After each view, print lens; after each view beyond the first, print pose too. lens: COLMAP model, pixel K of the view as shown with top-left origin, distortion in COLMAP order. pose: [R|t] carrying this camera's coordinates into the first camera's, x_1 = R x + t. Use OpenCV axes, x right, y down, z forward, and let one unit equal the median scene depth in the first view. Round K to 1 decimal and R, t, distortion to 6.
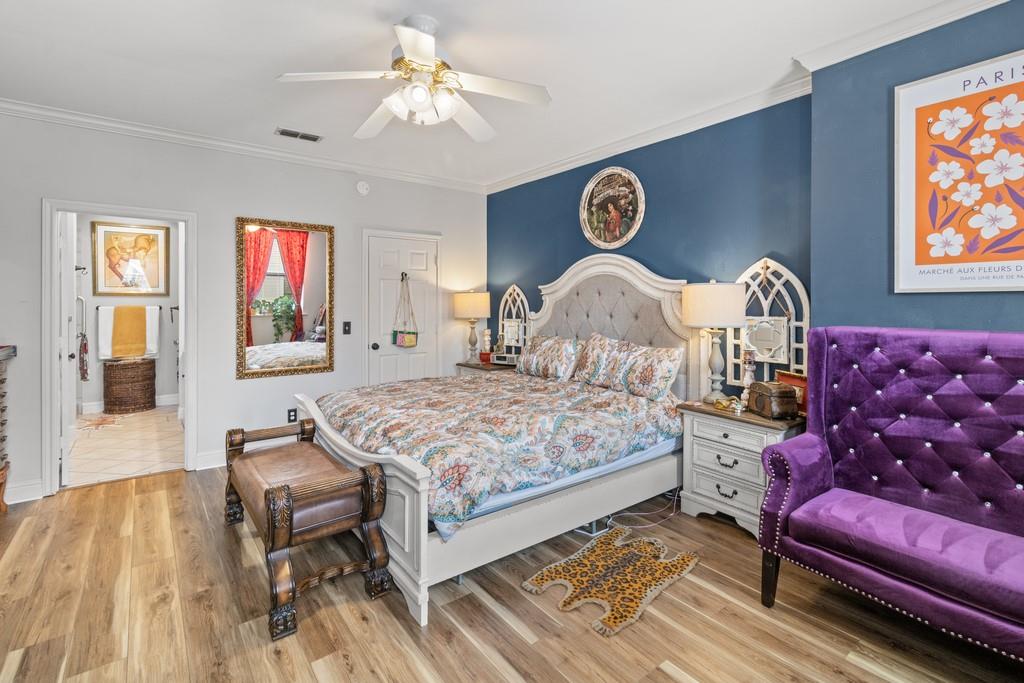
lens RADIAL K [[486.3, 0, 525.0], [0, 486.3, 306.8], [0, 0, 1]] dist [-0.002097, 0.002580]
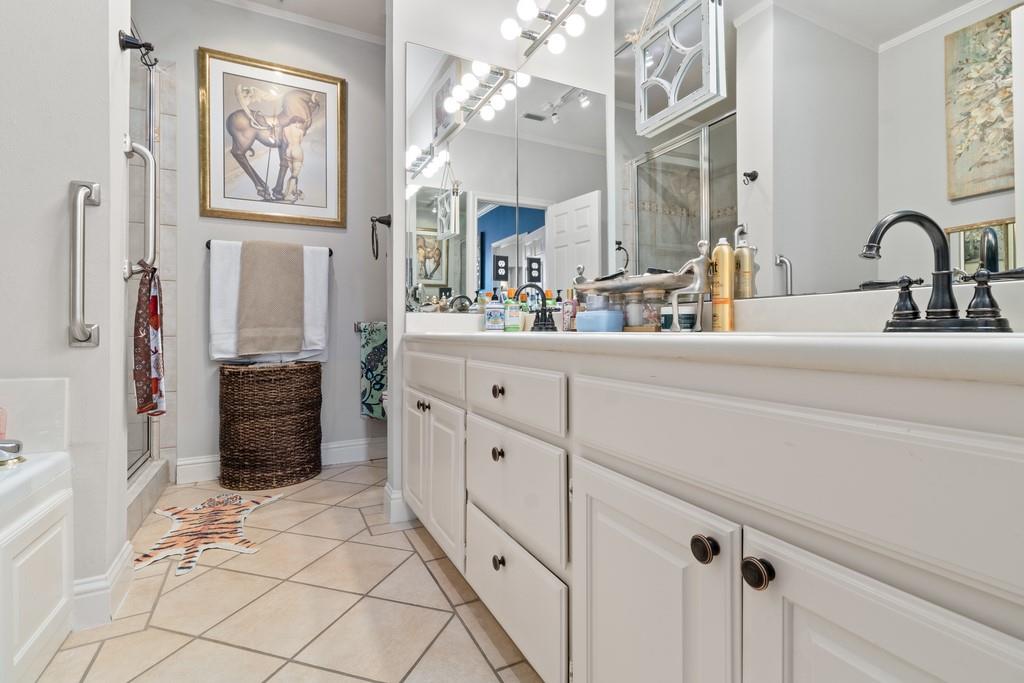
lens RADIAL K [[486.3, 0, 524.9], [0, 486.3, 325.9], [0, 0, 1]] dist [-0.002097, 0.002580]
pose [[0.982167, -0.005298, -0.187936, -0.506282], [0.003204, 0.999929, -0.011443, 0.082007], [0.187984, 0.010637, 0.982115, 0.611317]]
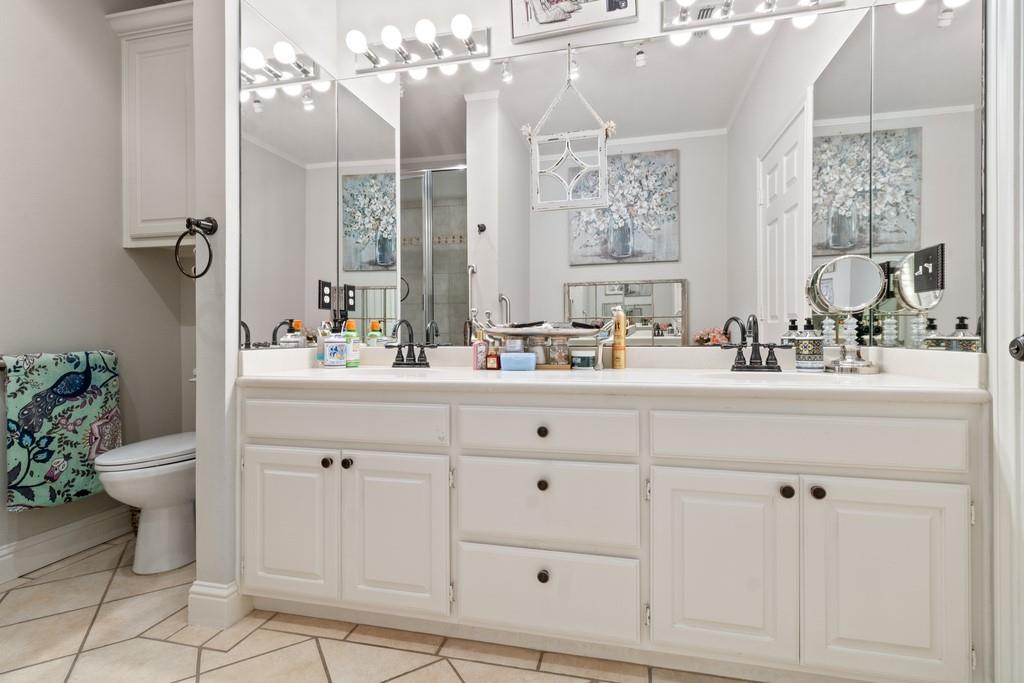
lens RADIAL K [[486.3, 0, 513.4], [0, 486.3, 333.9], [0, 0, 1]] dist [-0.002097, 0.002580]
pose [[0.773546, -0.006495, 0.633707, -0.707784], [0.005296, 0.999979, 0.003784, 0.059180], [-0.633718, 0.000429, 0.773564, 0.632687]]
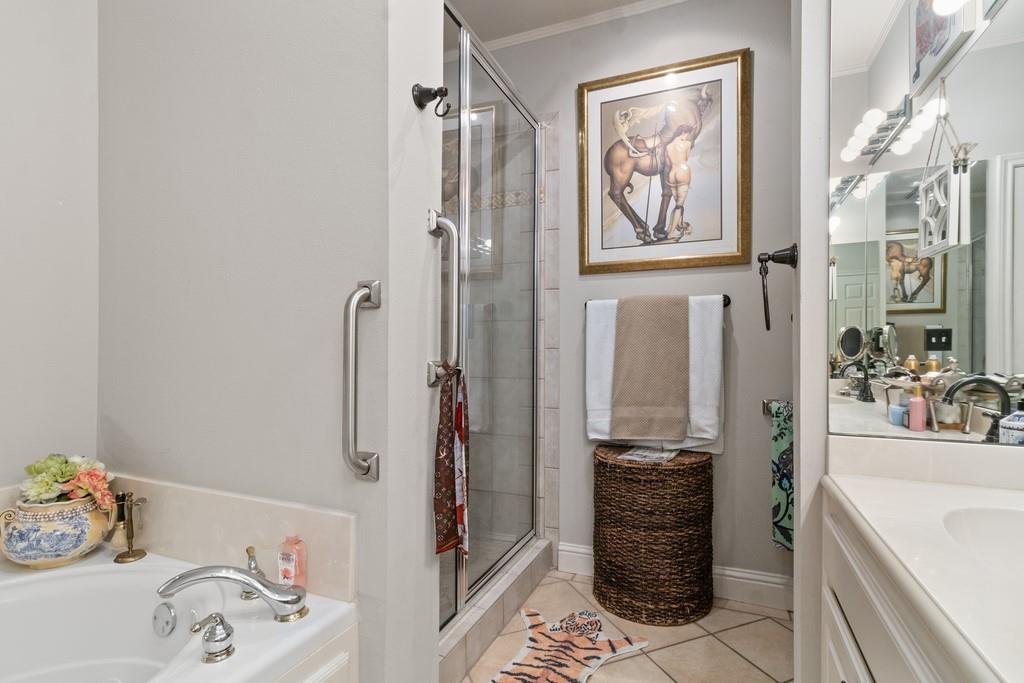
lens RADIAL K [[486.3, 0, 525.0], [0, 486.3, 349.3], [0, 0, 1]] dist [-0.002097, 0.002580]
pose [[0.487826, -0.000696, -0.872941, -0.555884], [-0.002729, 0.999994, -0.002323, 0.038288], [0.872937, 0.003516, 0.487821, 0.756005]]
